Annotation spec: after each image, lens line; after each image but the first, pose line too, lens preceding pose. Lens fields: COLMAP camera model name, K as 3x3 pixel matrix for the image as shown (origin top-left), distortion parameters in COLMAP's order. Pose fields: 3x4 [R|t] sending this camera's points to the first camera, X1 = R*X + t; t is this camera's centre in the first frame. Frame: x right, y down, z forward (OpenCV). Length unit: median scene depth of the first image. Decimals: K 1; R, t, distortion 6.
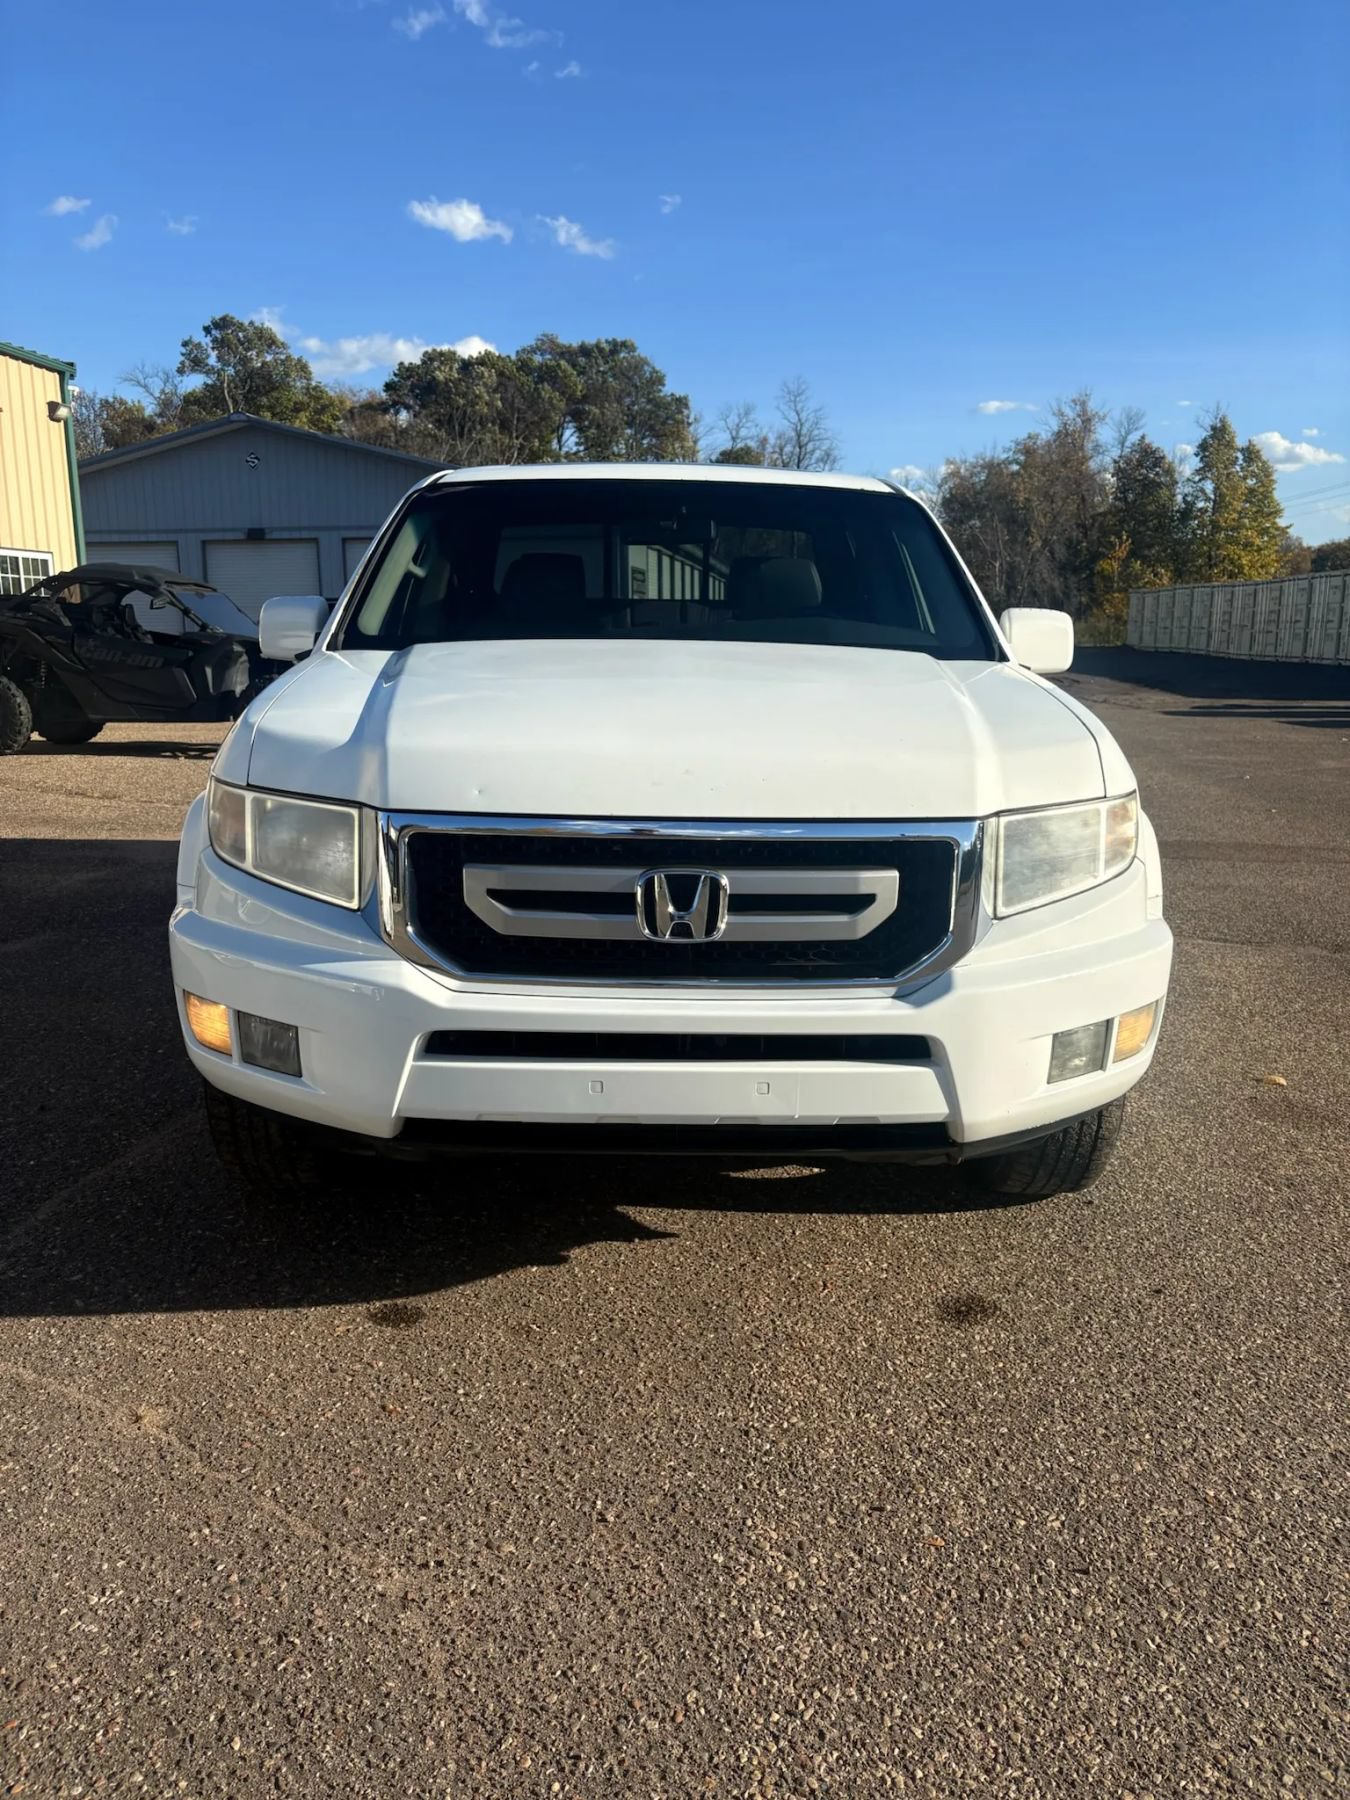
lens RADIAL K [[1380.9, 0, 671.5], [0, 1380.9, 906.4], [0, 0, 1]] dist [0.007004, 0.005542]
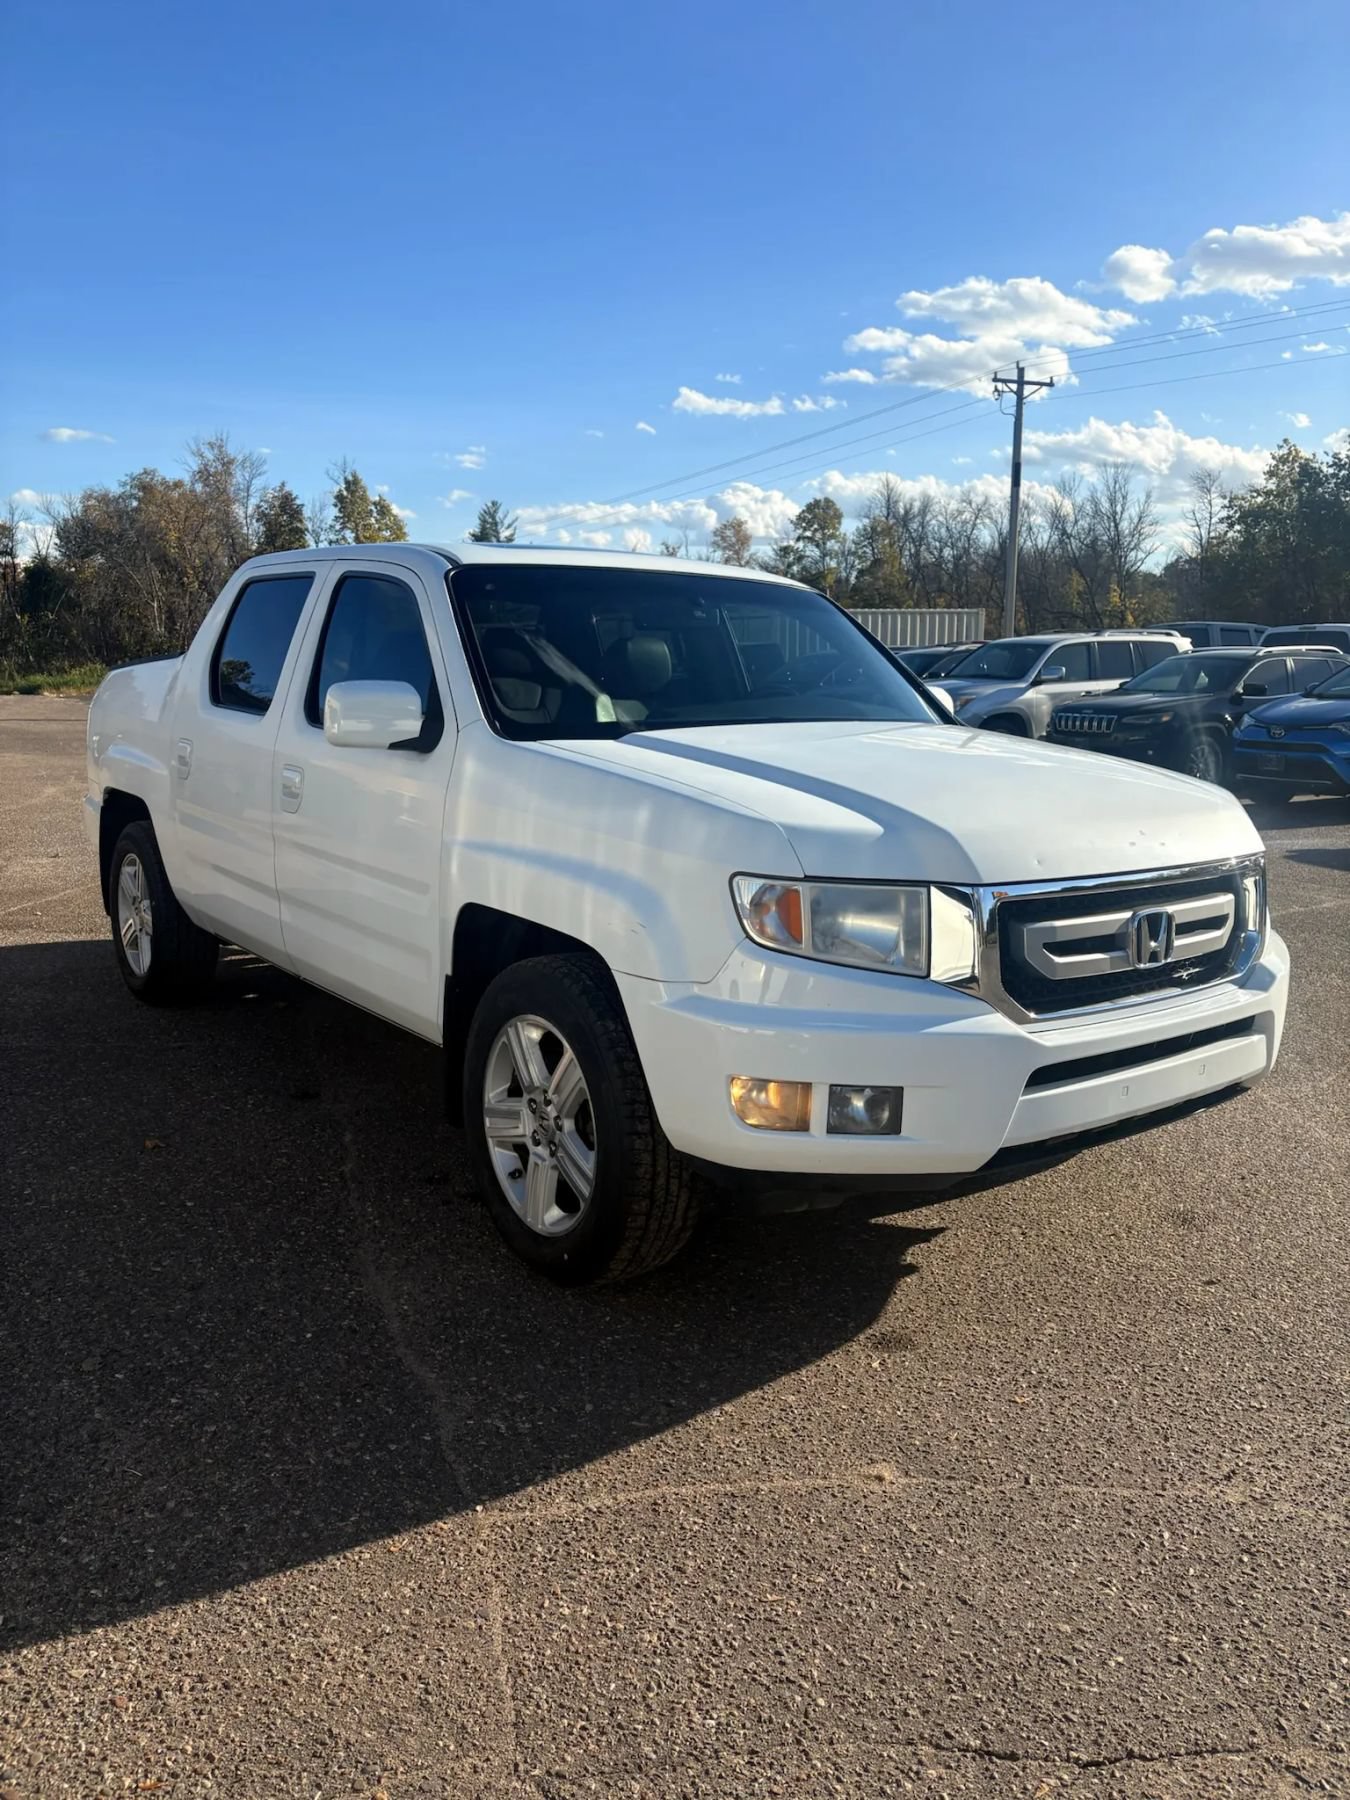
lens RADIAL K [[1387.0, 0, 678.9], [0, 1387.0, 904.9], [0, 0, 1]] dist [0.014758, -0.001733]
pose [[0.807846, -0.101776, 0.580540, -0.126693], [0.118338, 0.992929, 0.009400, -0.010948], [-0.577391, 0.061106, 0.814178, 0.022874]]
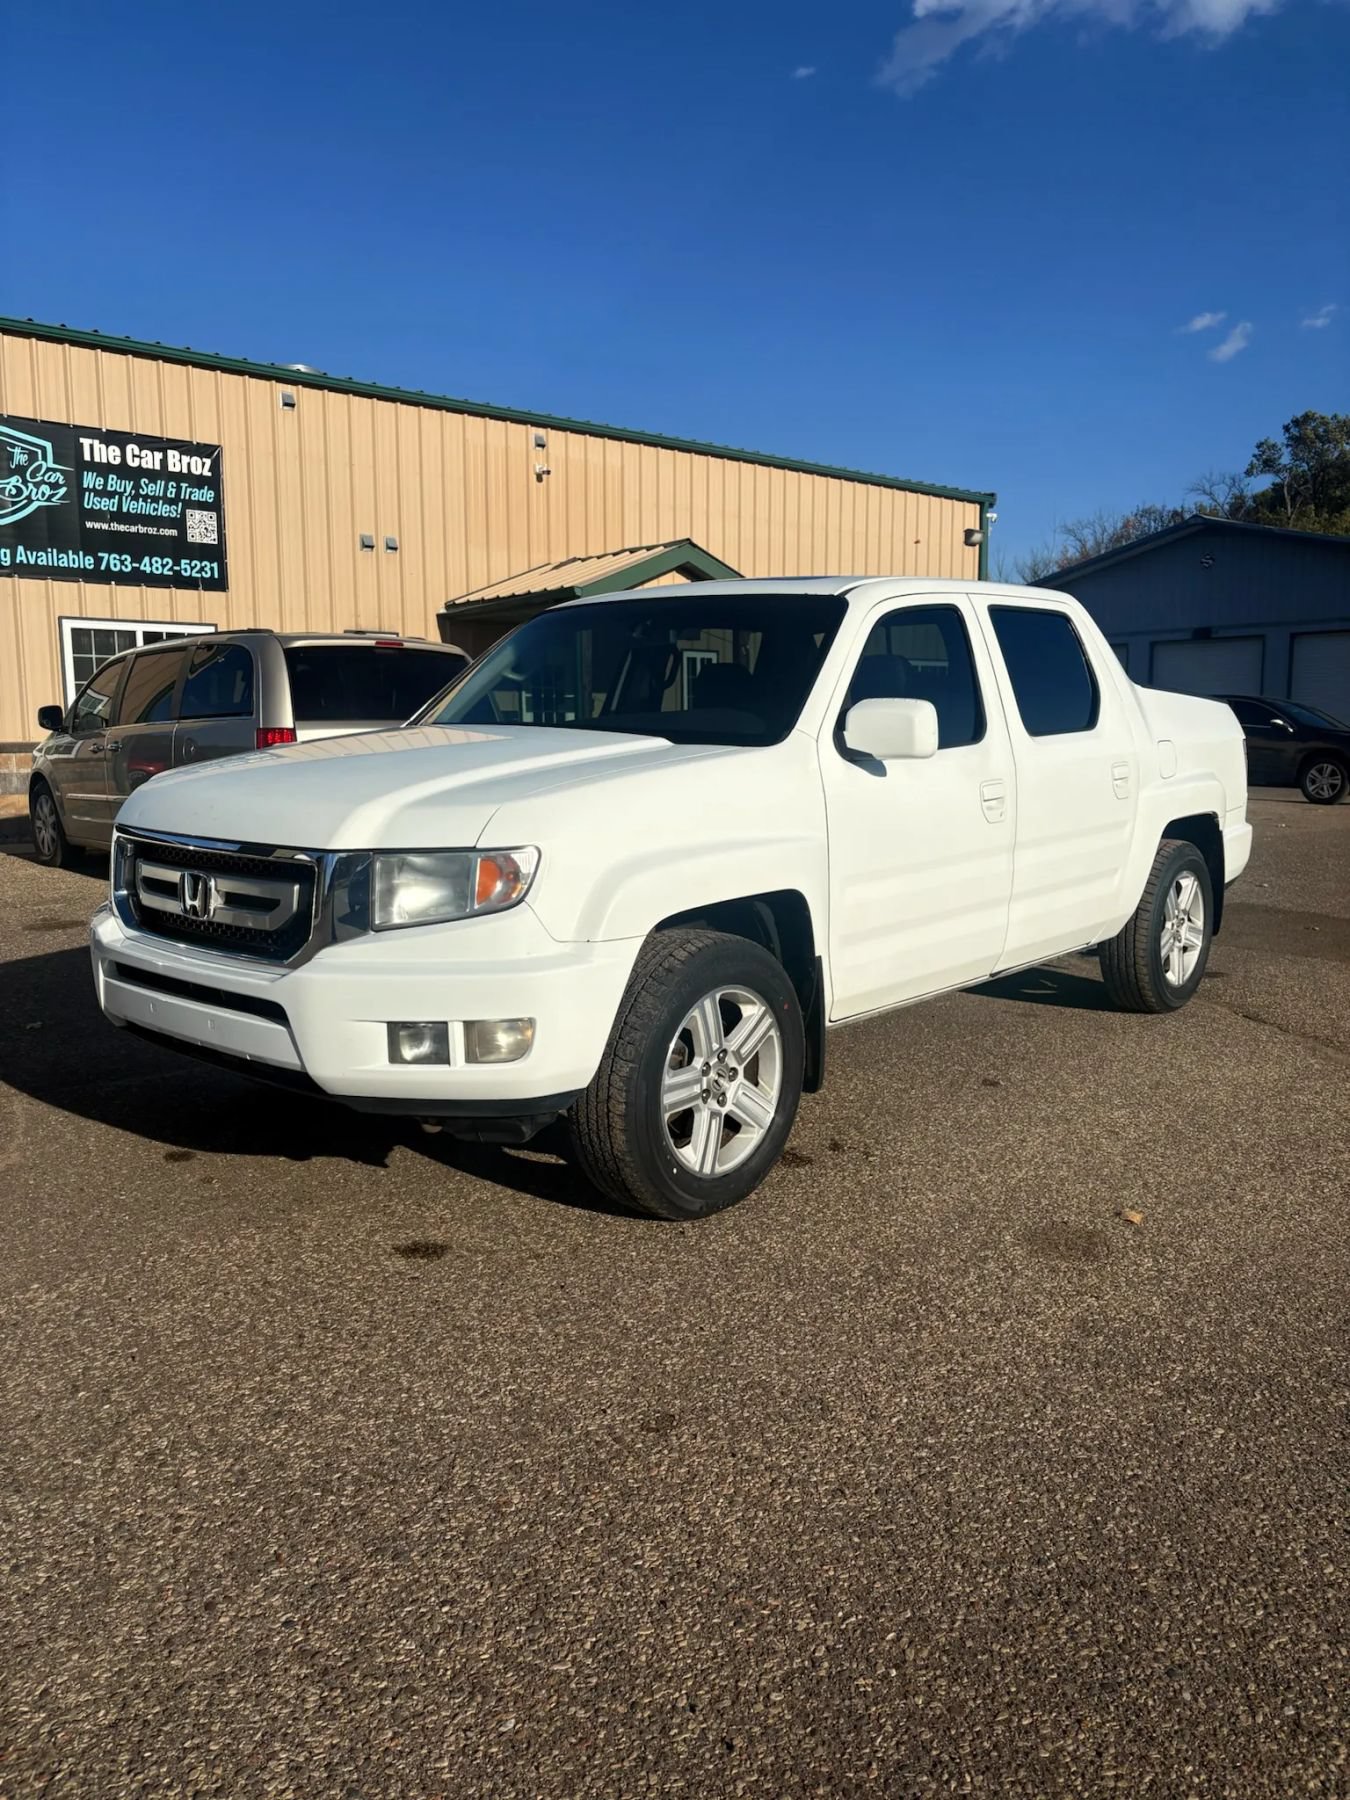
lens RADIAL K [[1387.0, 0, 678.9], [0, 1387.0, 904.9], [0, 0, 1]] dist [0.014758, -0.001733]
pose [[0.738633, 0.086195, -0.668575, 0.164635], [-0.133717, 0.990818, -0.019989, -0.003497], [0.660713, 0.104164, 0.743376, 0.024777]]
